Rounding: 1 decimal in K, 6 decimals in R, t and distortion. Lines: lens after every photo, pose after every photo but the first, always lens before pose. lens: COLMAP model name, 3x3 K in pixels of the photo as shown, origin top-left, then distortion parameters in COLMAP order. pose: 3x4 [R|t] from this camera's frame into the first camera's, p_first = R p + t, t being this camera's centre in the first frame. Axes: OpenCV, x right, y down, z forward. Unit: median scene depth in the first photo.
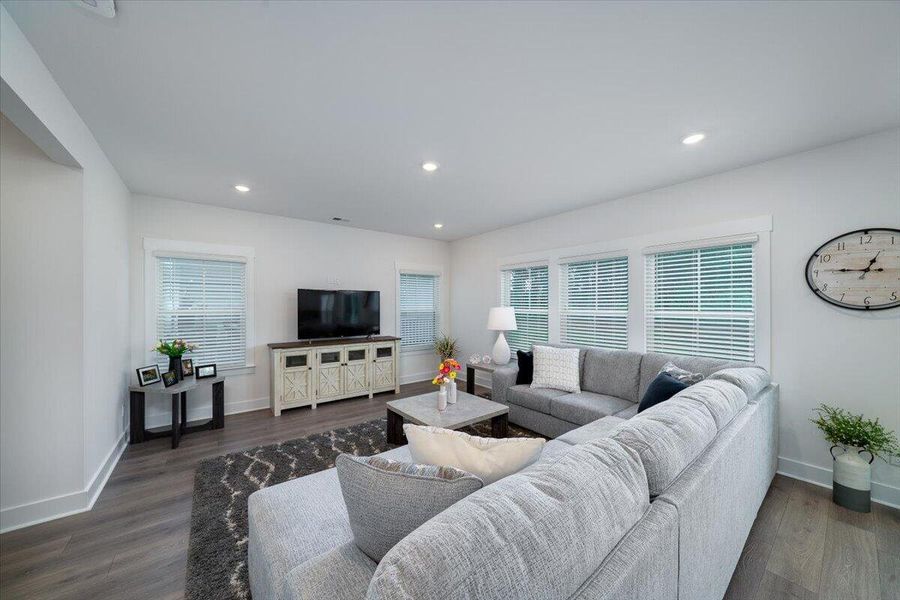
lens RADIAL K [[316.1, 0, 445.1], [0, 316.1, 303.7], [0, 0, 1]] dist [0.000037, 0.000032]
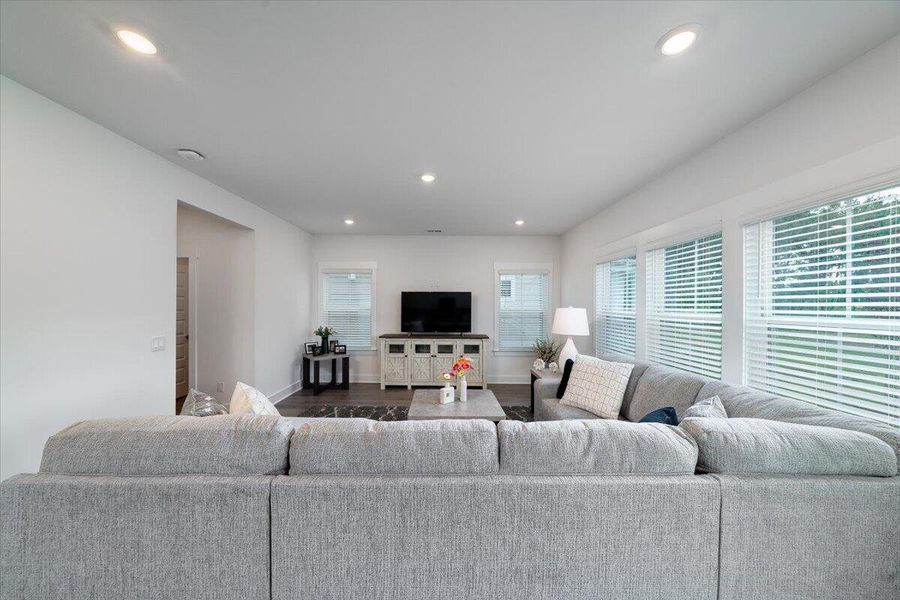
lens RADIAL K [[316.1, 0, 445.1], [0, 316.1, 303.7], [0, 0, 1]] dist [0.000037, 0.000032]
pose [[0.786038, 0.001601, -0.618177, 0.452893], [-0.002143, 0.999998, -0.000134, 0.000603], [0.618175, 0.001430, 0.786039, 0.123405]]
